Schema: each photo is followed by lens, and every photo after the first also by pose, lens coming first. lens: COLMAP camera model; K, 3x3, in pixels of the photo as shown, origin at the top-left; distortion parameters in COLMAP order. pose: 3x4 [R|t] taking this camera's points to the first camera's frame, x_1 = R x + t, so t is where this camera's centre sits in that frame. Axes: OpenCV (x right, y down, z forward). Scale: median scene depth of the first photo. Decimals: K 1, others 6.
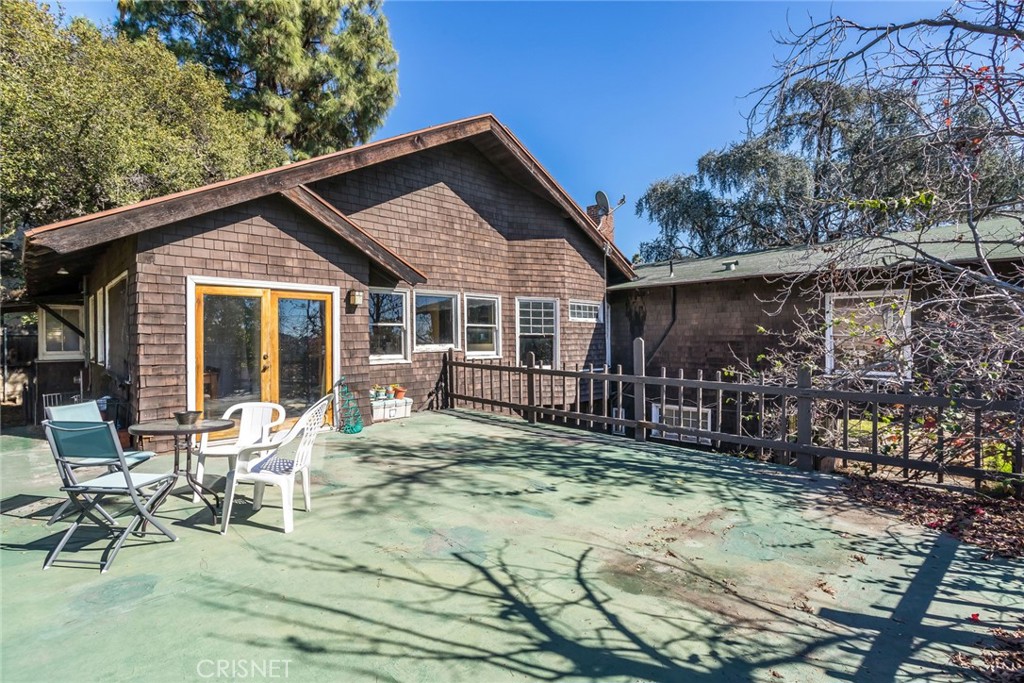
lens RADIAL K [[491.2, 0, 510.4], [0, 491.2, 338.2], [0, 0, 1]] dist [-0.053867, 0.027493]
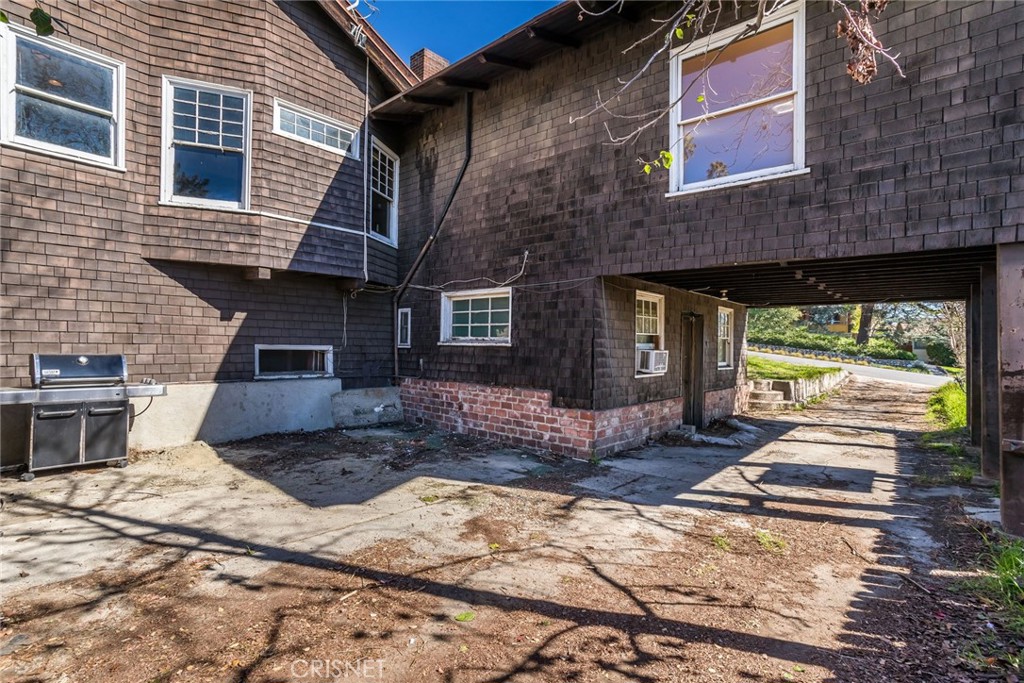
lens RADIAL K [[491.2, 0, 510.4], [0, 491.2, 338.2], [0, 0, 1]] dist [-0.053867, 0.027493]
pose [[0.997880, 0.017899, 0.062564, 0.383350], [-0.017275, 0.999796, -0.010509, 0.222836], [-0.062740, 0.009406, 0.997986, 0.394460]]
